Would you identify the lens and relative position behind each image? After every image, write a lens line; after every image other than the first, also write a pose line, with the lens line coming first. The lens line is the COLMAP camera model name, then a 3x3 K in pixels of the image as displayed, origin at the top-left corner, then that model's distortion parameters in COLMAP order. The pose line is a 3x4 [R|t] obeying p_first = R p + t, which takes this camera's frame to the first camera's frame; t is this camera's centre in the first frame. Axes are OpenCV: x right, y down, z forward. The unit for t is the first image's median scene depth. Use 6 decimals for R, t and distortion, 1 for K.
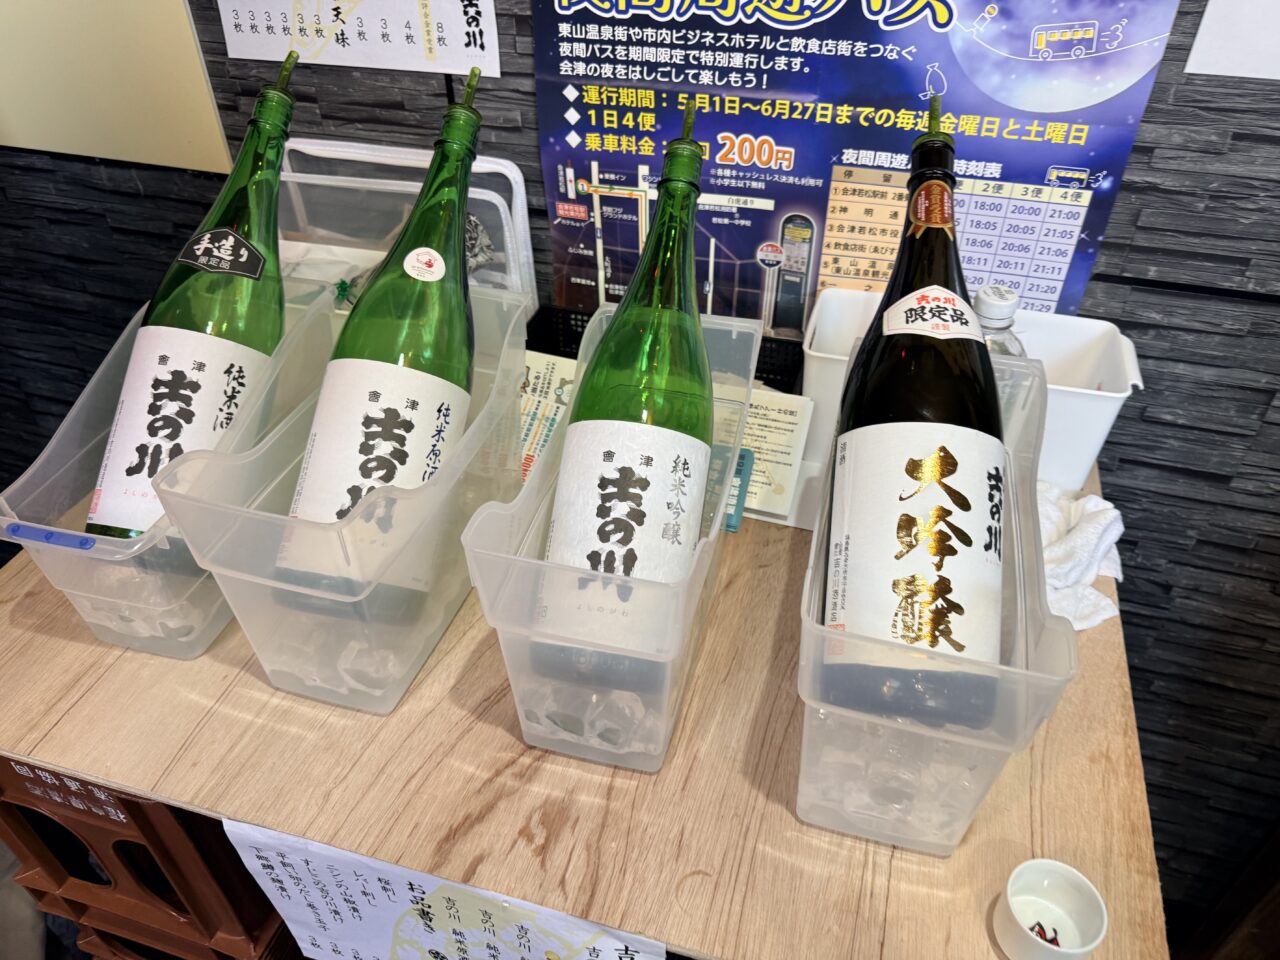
lens RADIAL K [[910.5, 0, 635.6], [0, 910.5, 481.5], [0, 0, 1]] dist [-0.028210, -0.008642]
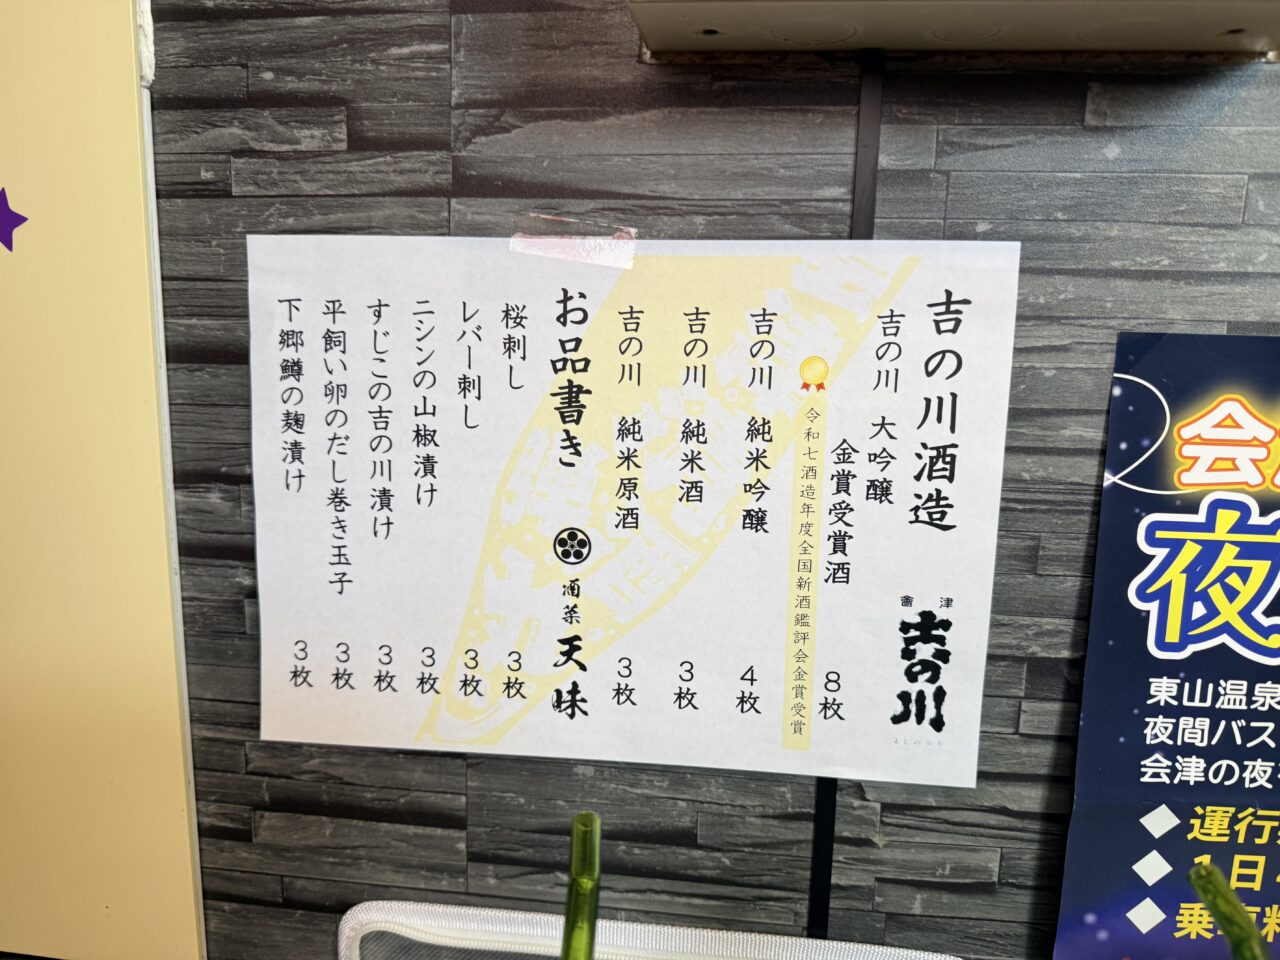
lens RADIAL K [[910.5, 0, 640.1], [0, 910.5, 481.5], [0, 0, 1]] dist [-0.028210, -0.008642]
pose [[0.980052, -0.003629, 0.198711, -0.390721], [0.098506, 0.877250, -0.469817, -0.388662], [-0.172614, 0.480019, 0.860108, 0.589928]]
